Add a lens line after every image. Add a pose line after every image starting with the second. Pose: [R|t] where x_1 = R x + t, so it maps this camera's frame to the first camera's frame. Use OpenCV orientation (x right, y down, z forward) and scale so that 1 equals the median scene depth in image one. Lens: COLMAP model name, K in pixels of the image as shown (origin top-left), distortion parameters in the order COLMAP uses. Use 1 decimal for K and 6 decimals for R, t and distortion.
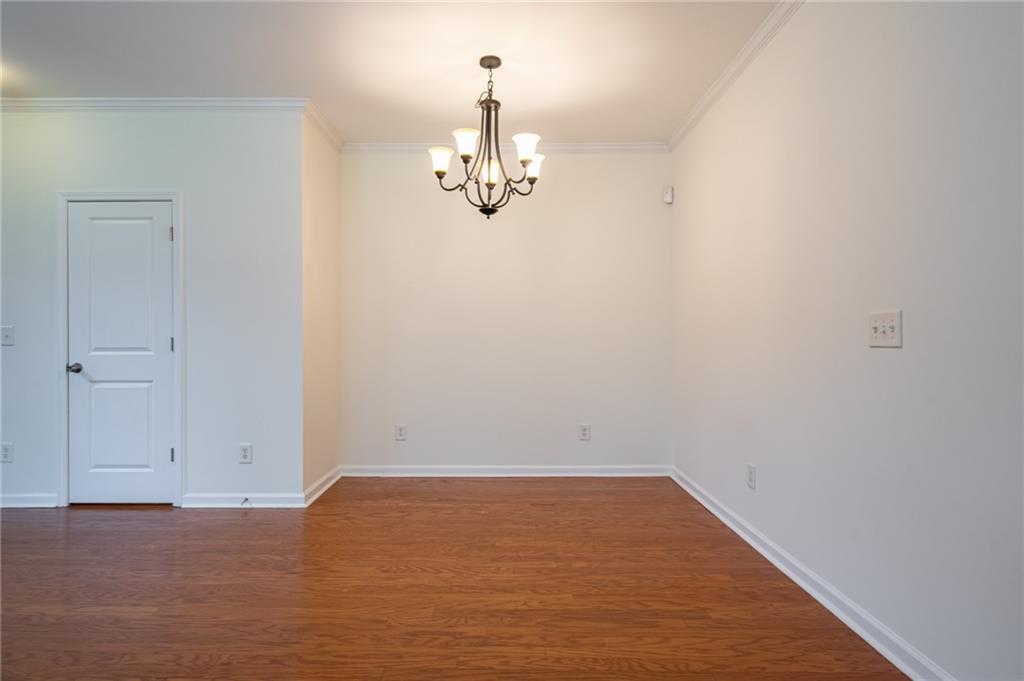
lens RADIAL K [[596.2, 0, 492.7], [0, 596.2, 326.8], [0, 0, 1]] dist [0.000720, 0.001304]
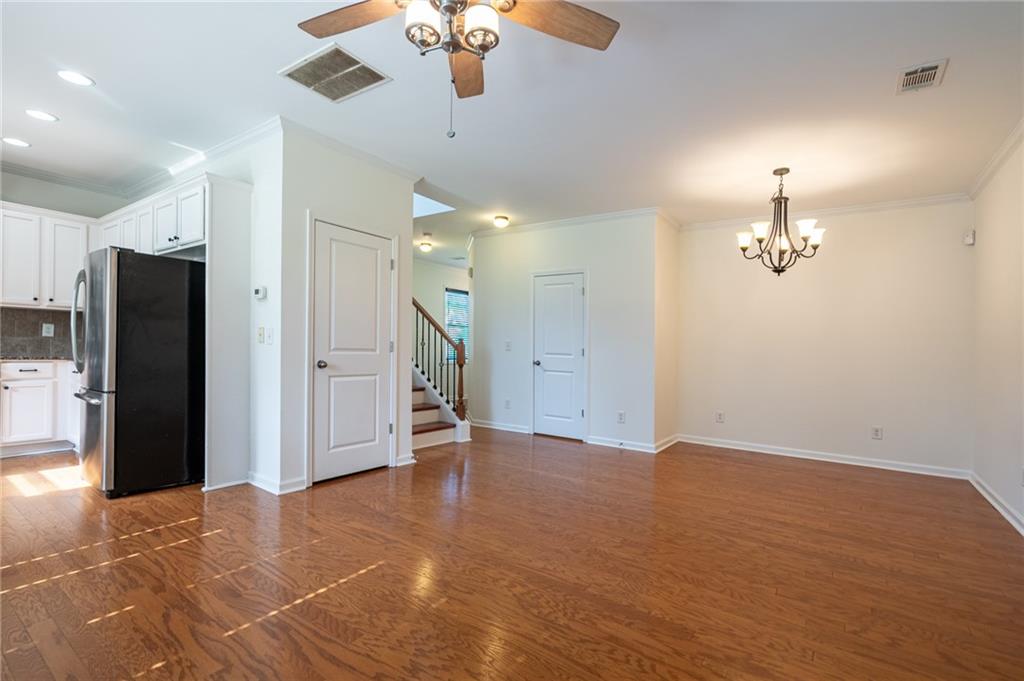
lens RADIAL K [[461.7, 0, 513.3], [0, 461.7, 323.3], [0, 0, 1]] dist [-0.000383, 0.000239]
pose [[0.825106, -0.002530, -0.564973, 0.087696], [-0.018673, 0.999322, -0.031746, -0.010915], [0.564670, 0.036743, 0.824499, -0.300523]]
